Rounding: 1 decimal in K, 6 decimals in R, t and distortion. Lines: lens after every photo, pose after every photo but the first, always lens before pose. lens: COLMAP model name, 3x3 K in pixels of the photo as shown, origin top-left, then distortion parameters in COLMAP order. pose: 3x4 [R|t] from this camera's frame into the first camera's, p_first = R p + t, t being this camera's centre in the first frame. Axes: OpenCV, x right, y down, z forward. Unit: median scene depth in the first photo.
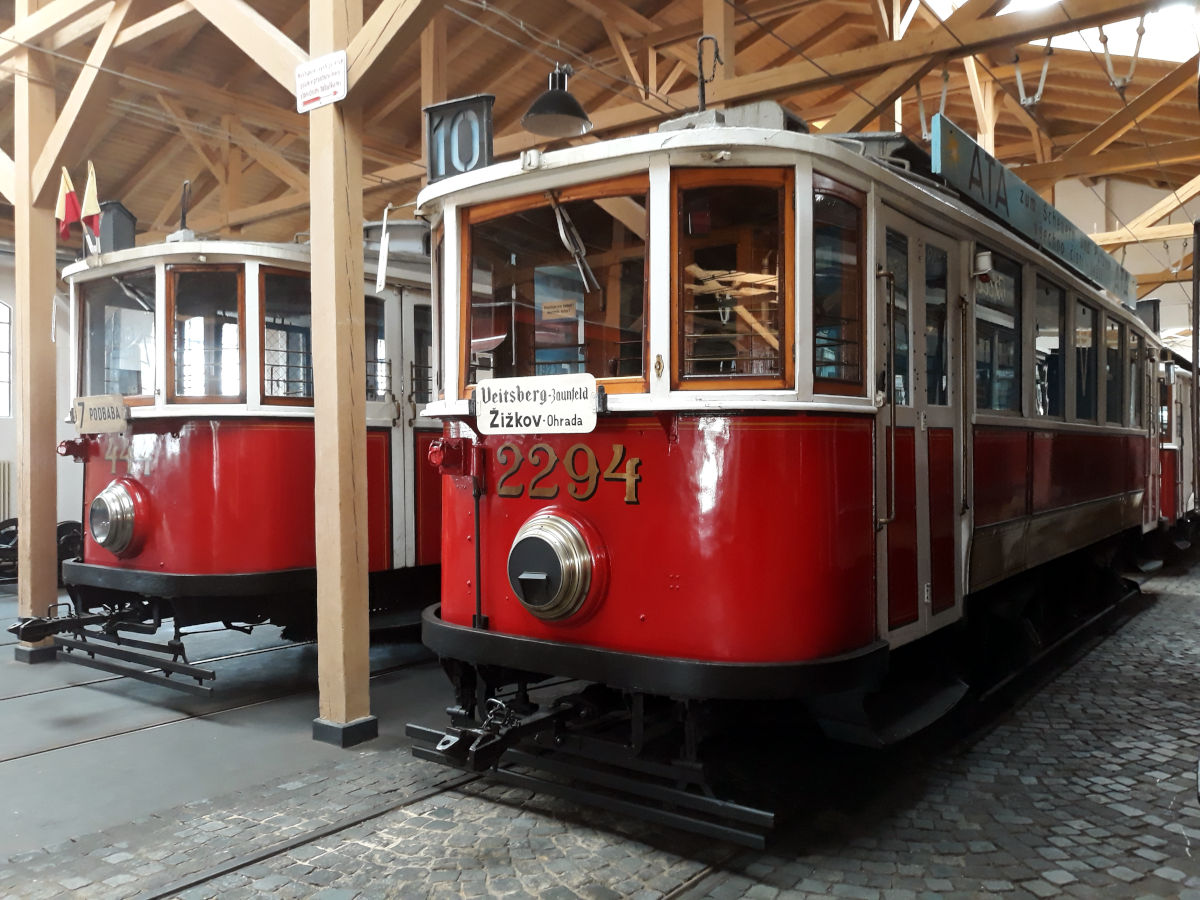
lens RADIAL K [[992.4, 0, 600.0], [0, 992.4, 450.0], [0, 0, 1]] dist [-0.068826, -0.005527]
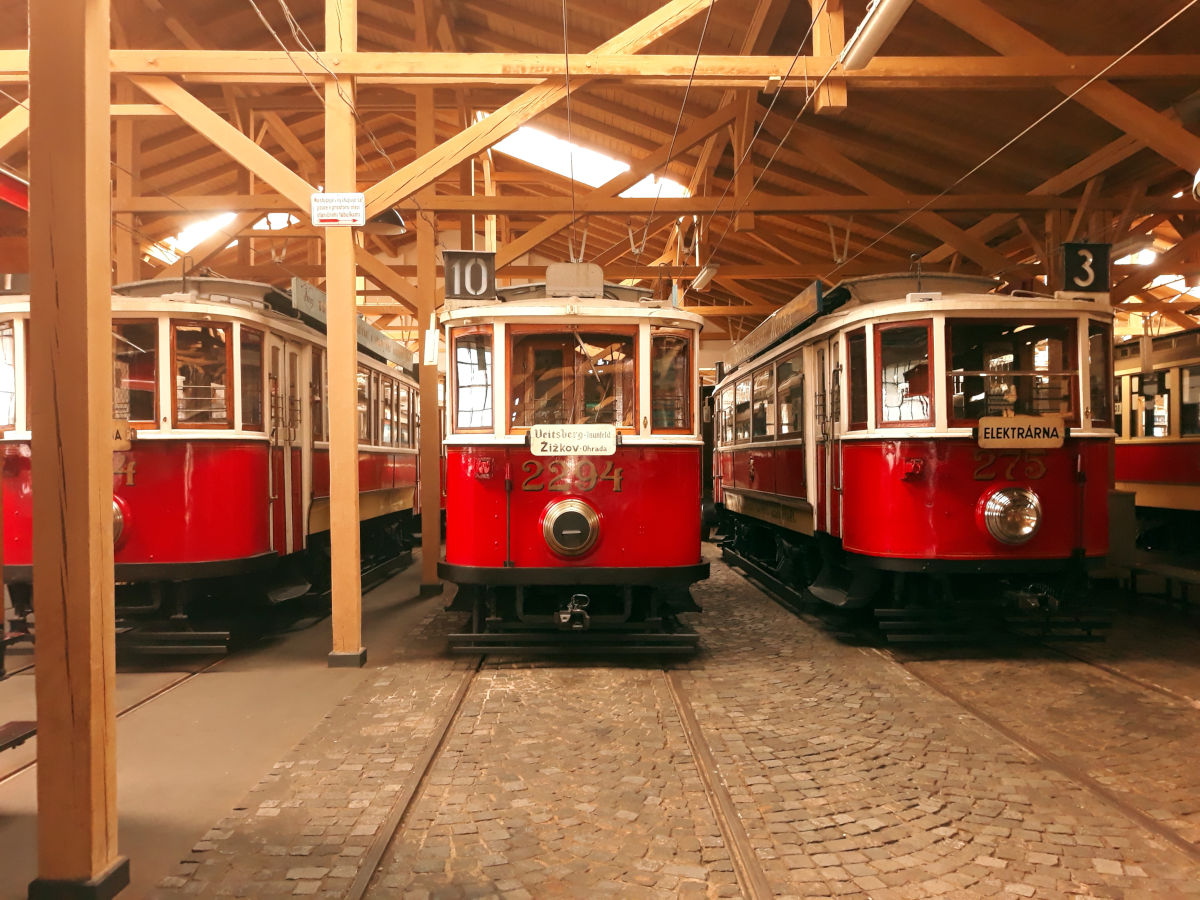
lens RADIAL K [[992.4, 0, 600.0], [0, 992.4, 450.0], [0, 0, 1]] dist [-0.068826, -0.005527]
pose [[0.789603, 0.008894, 0.613553, -1.142863], [0.002597, 0.999838, -0.017836, 0.006951], [-0.613612, 0.015677, 0.789452, -0.496696]]
